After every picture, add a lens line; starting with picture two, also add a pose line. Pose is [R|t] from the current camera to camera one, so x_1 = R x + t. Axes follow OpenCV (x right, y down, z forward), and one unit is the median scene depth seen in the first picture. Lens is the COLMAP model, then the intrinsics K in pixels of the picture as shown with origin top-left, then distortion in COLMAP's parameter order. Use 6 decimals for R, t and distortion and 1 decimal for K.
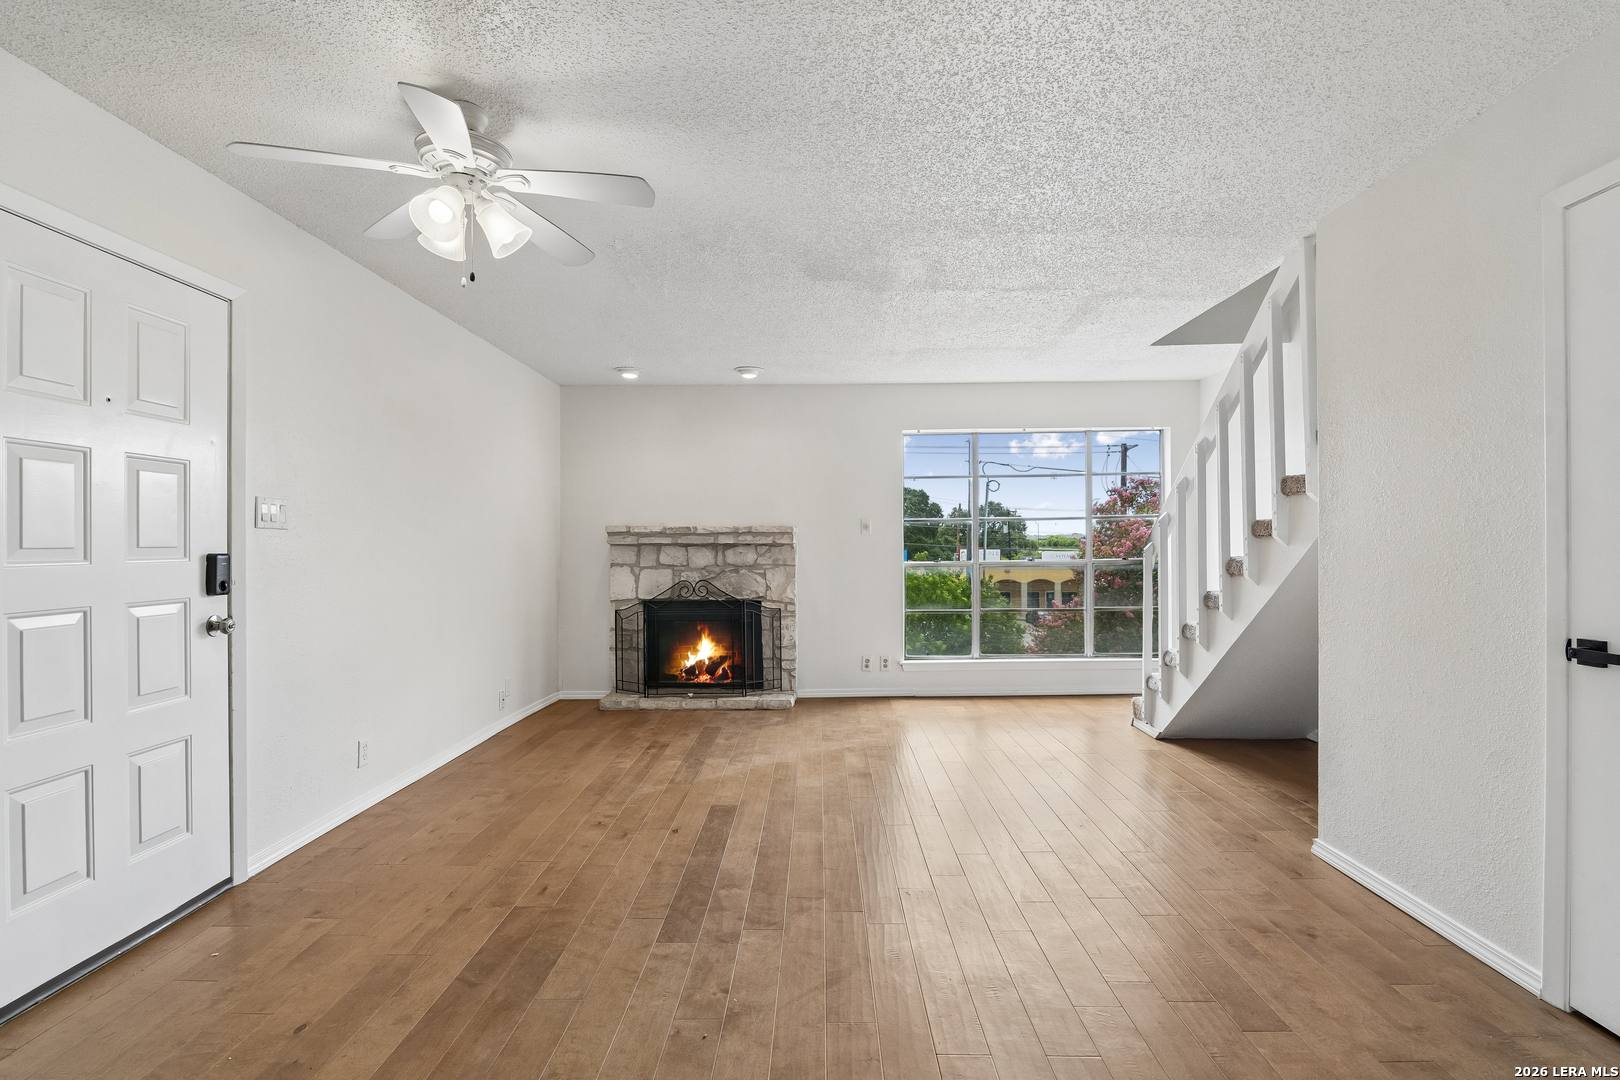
lens RADIAL K [[775.6, 0, 812.0], [0, 775.6, 541.8], [0, 0, 1]] dist [-0.003466, -0.006155]
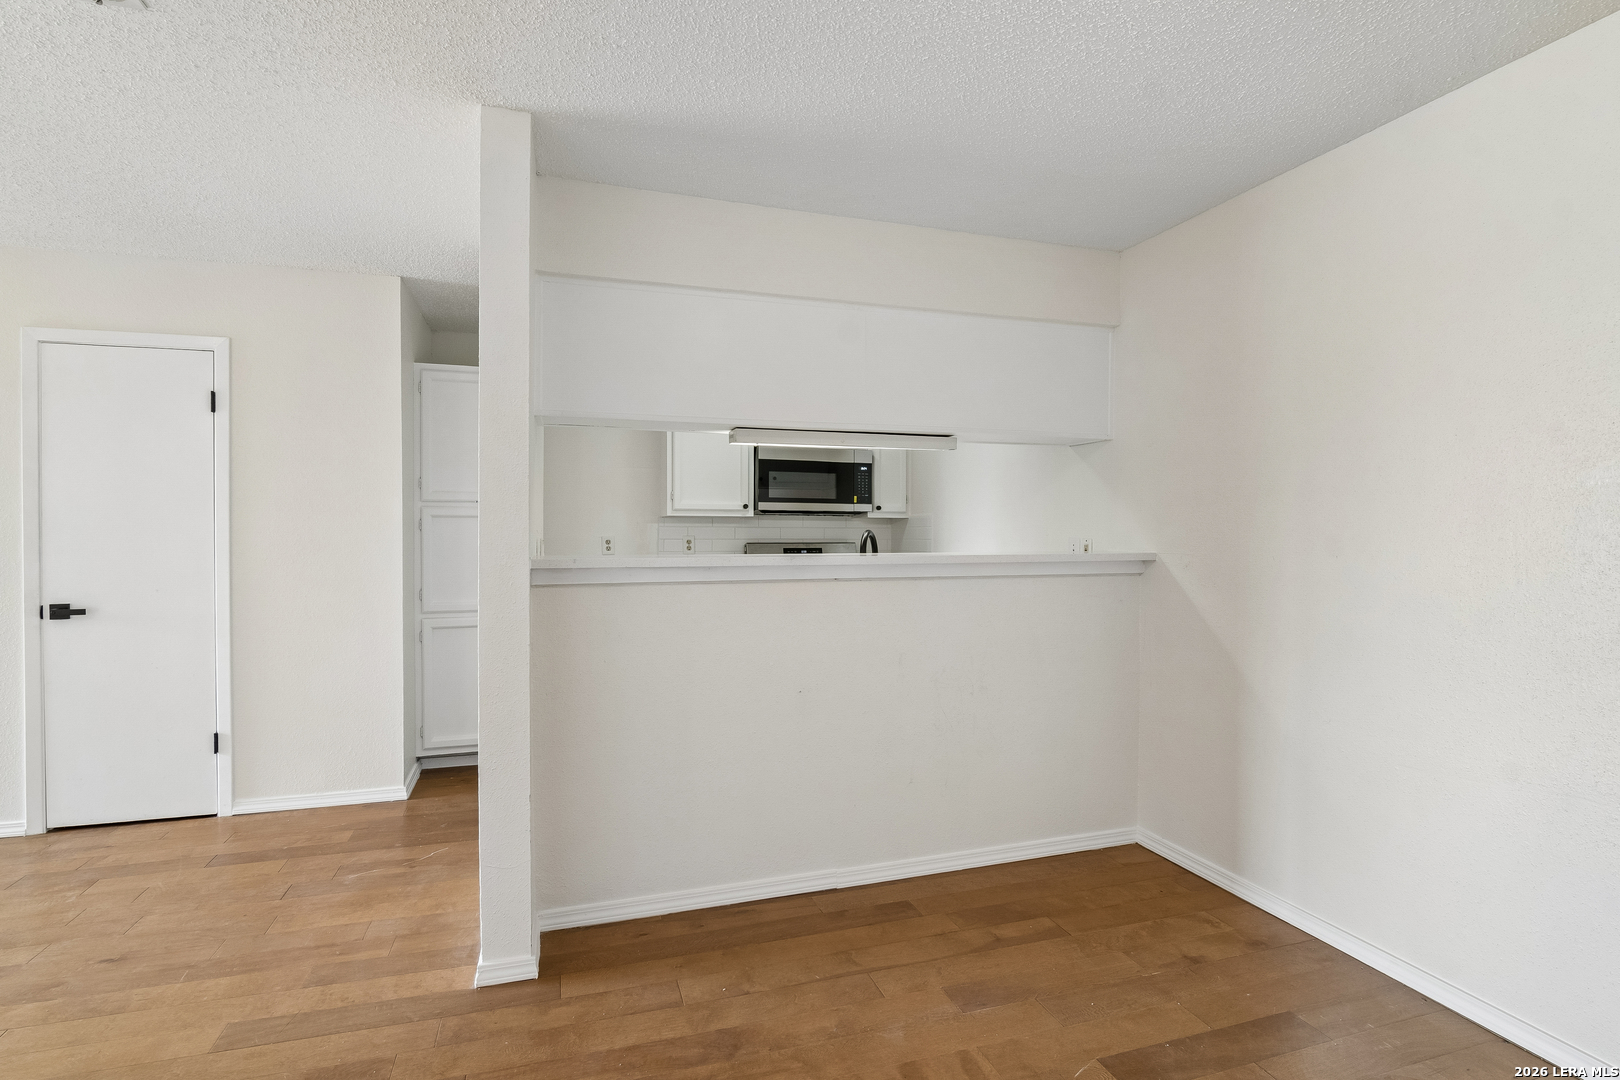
lens RADIAL K [[793.6, 0, 813.7], [0, 793.6, 539.1], [0, 0, 1]] dist [-0.001932, -0.008207]
pose [[-0.325285, -0.003658, 0.945609, -0.390919], [-0.002380, 0.999993, 0.003049, -0.008381], [-0.945613, -0.001259, -0.325291, -0.004036]]
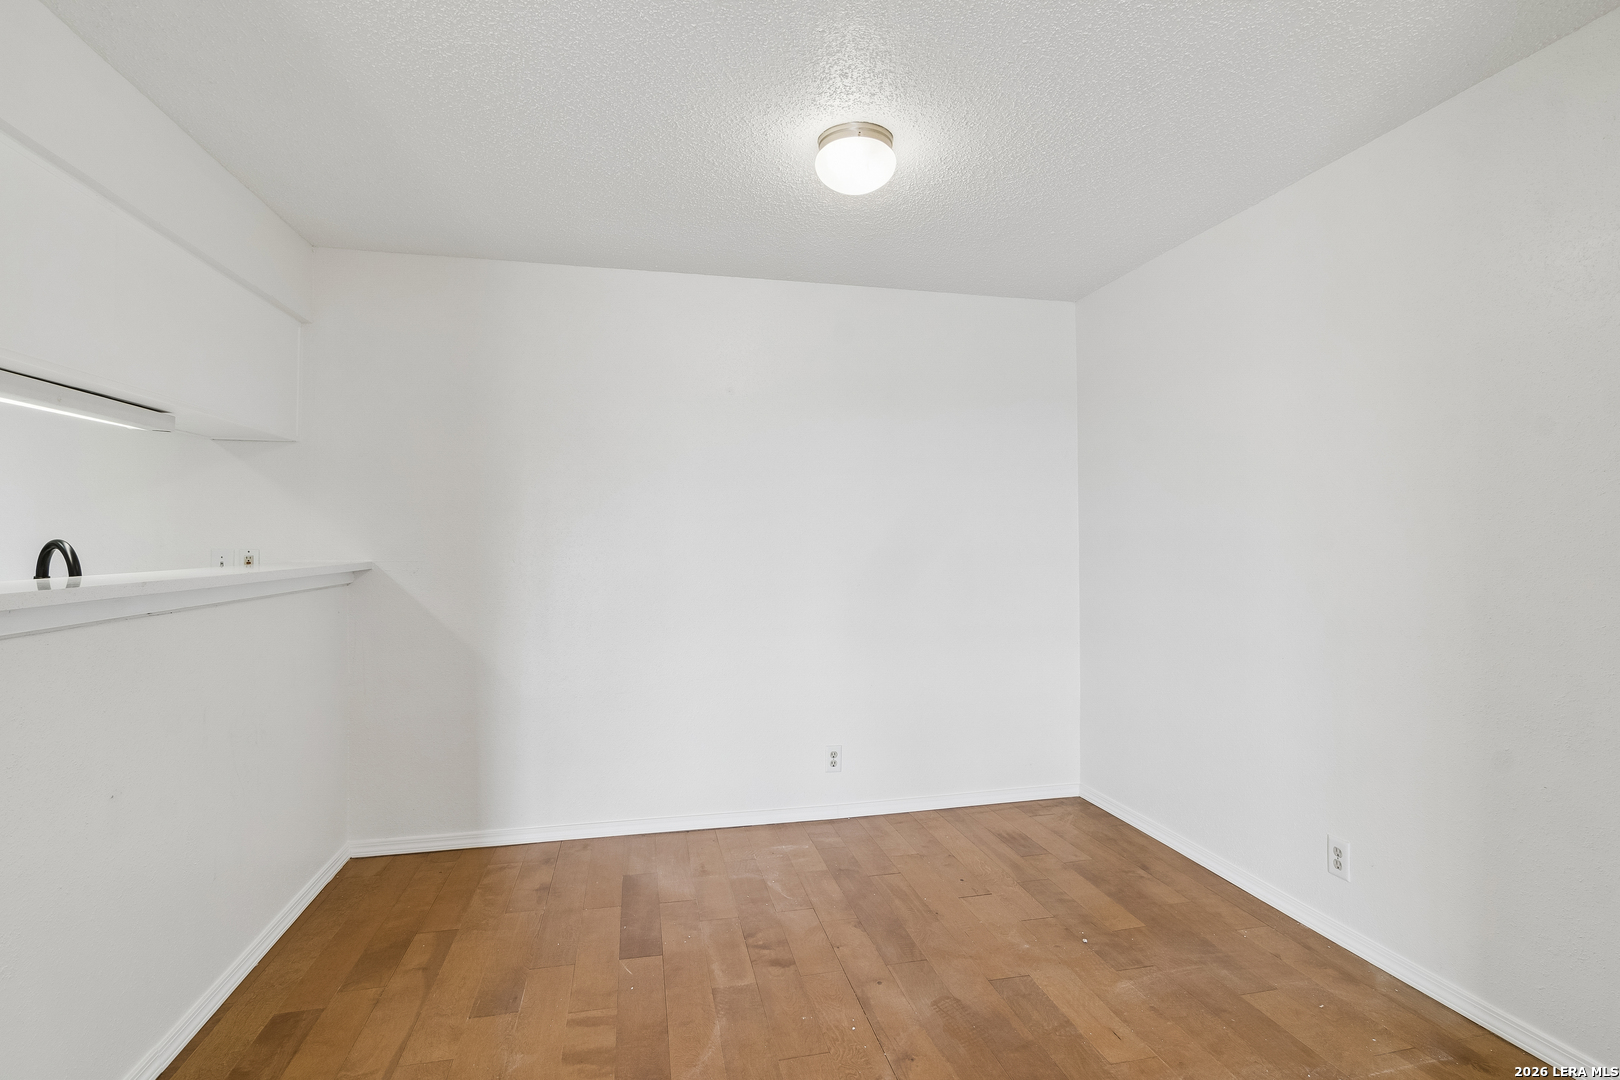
lens RADIAL K [[779.9, 0, 809.0], [0, 779.9, 536.8], [0, 0, 1]] dist [-0.002175, -0.007234]
pose [[-0.972450, 0.008521, -0.232955, -0.118396], [0.010313, 0.999926, -0.006473, -0.008929], [0.232883, -0.008697, -0.972466, 0.201565]]
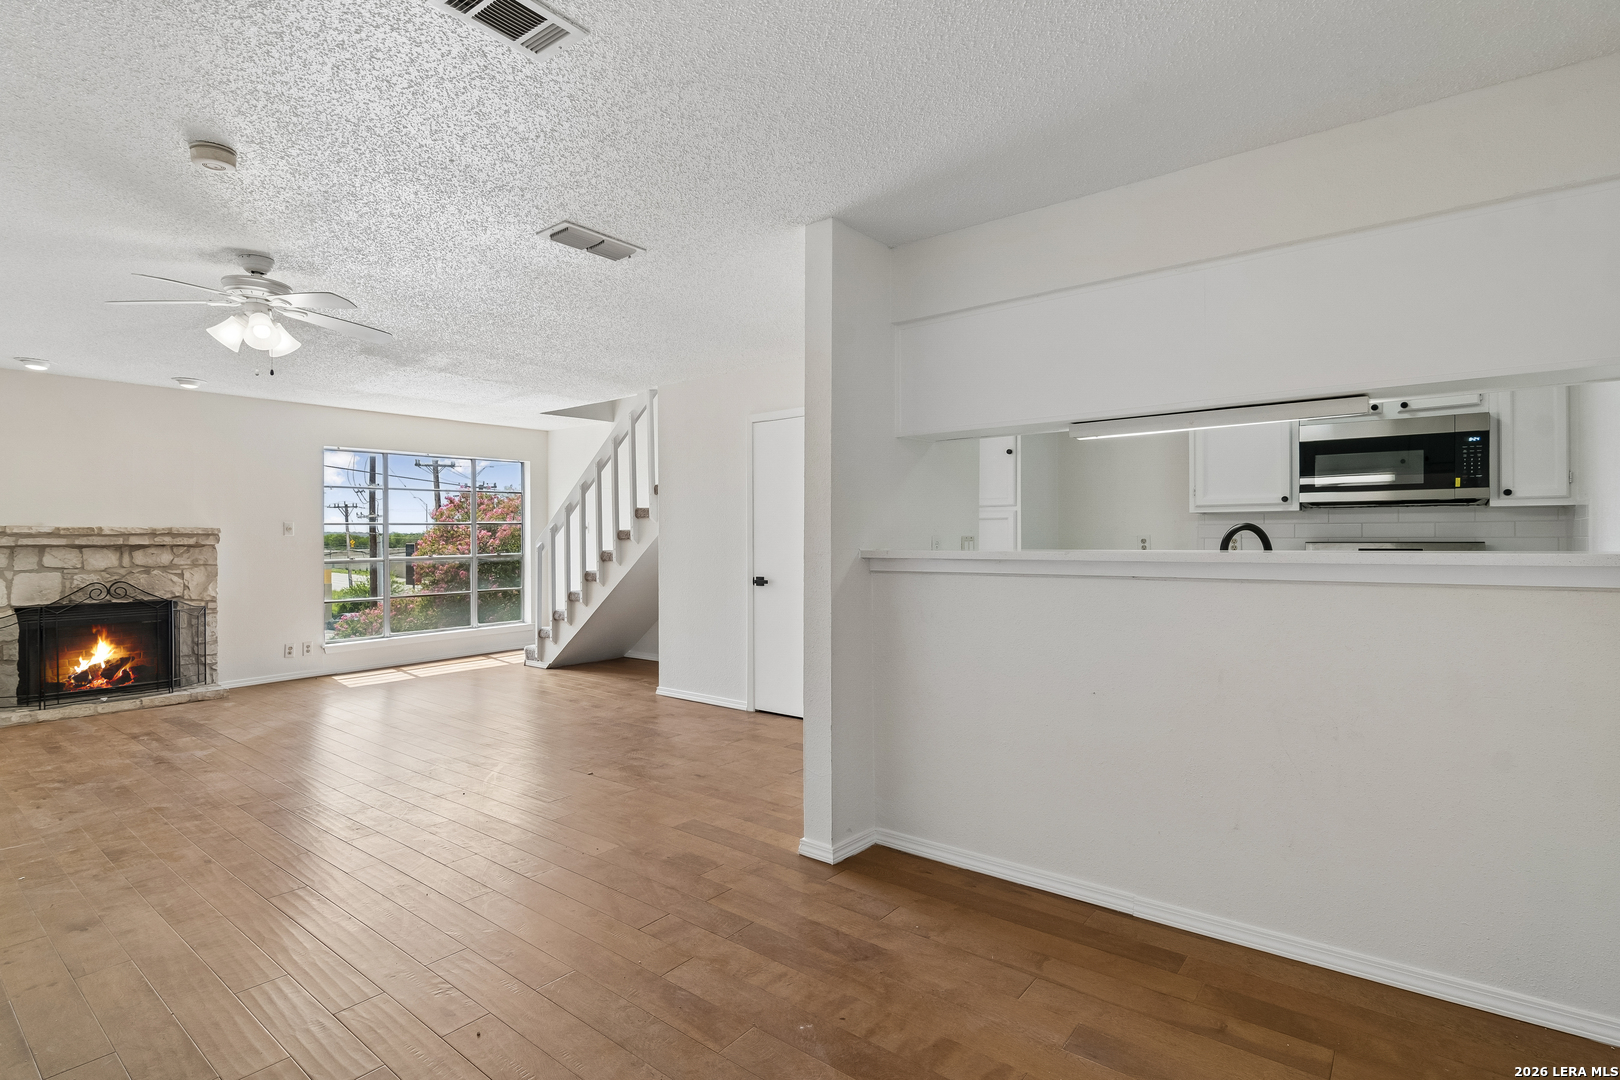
lens RADIAL K [[779.9, 0, 809.0], [0, 779.9, 536.8], [0, 0, 1]] dist [-0.002175, -0.007234]
pose [[0.606633, 0.002497, 0.794978, -0.394738], [0.000761, 0.999993, -0.003721, -0.003605], [-0.794982, 0.002862, 0.606627, -0.303132]]
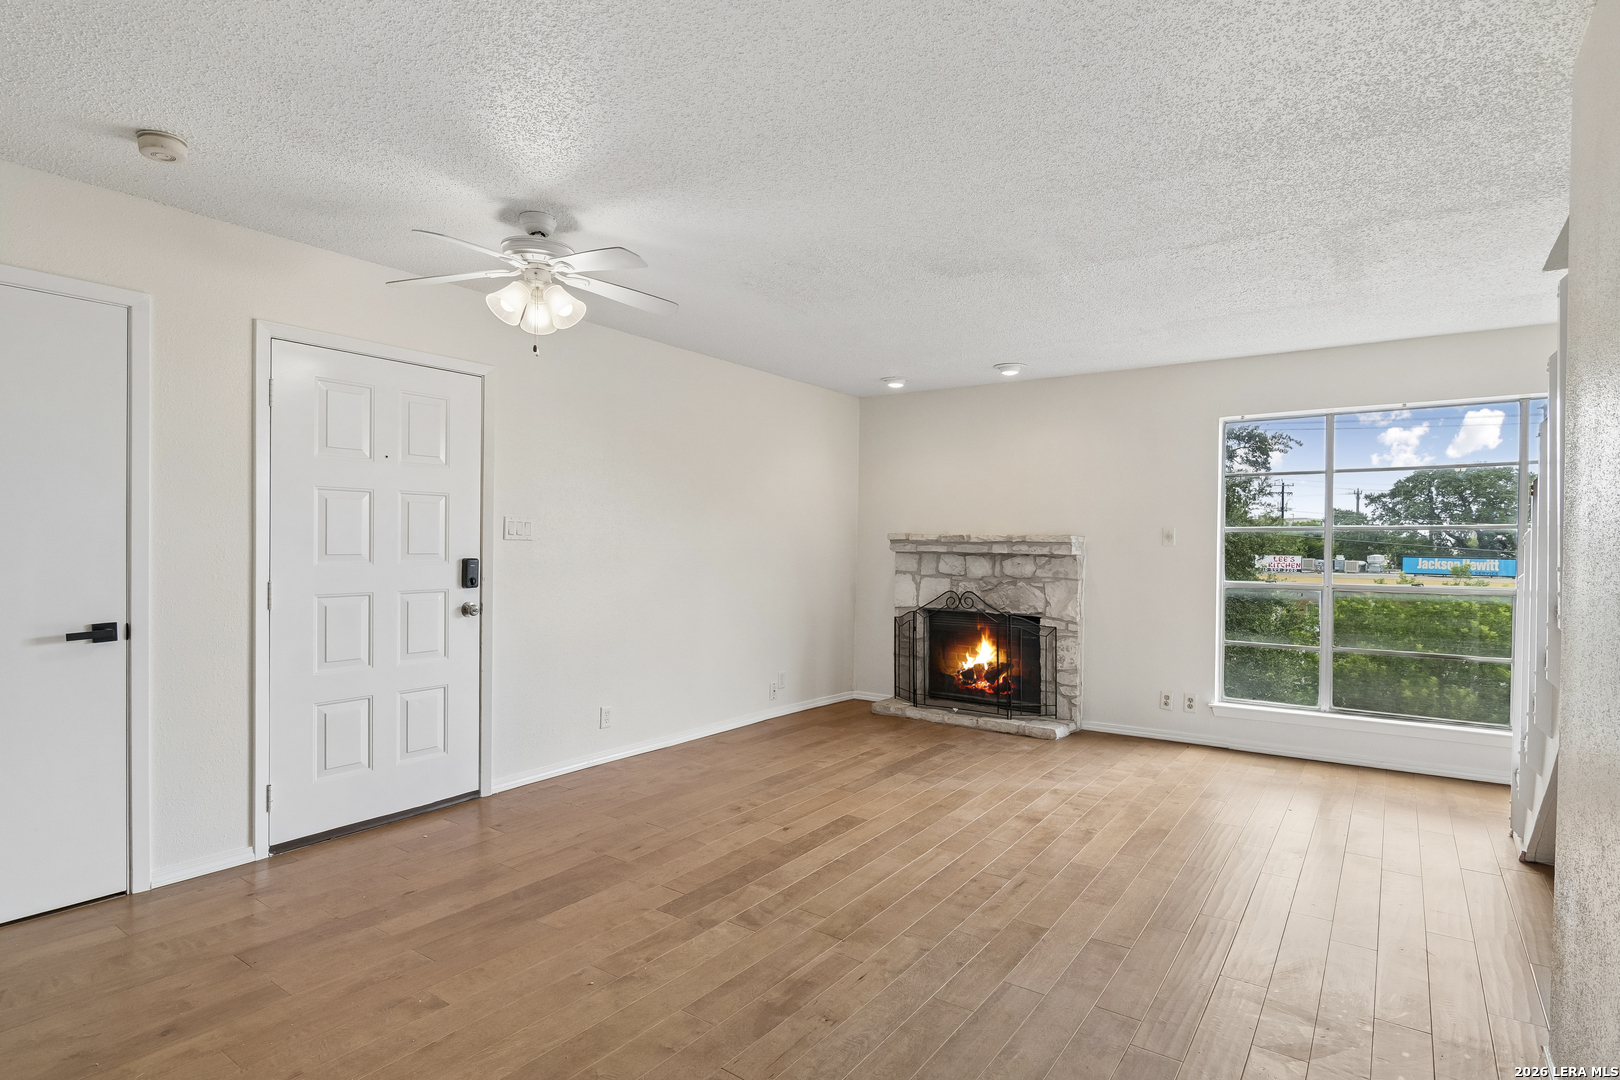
lens RADIAL K [[828.5, 0, 812.8], [0, 828.5, 548.5], [0, 0, 1]] dist [0.003110, -0.000234]
pose [[0.823141, 0.018505, -0.567536, 0.278972], [-0.013323, 0.999823, 0.013277, -0.014334], [0.567681, -0.003367, 0.823241, 0.051713]]
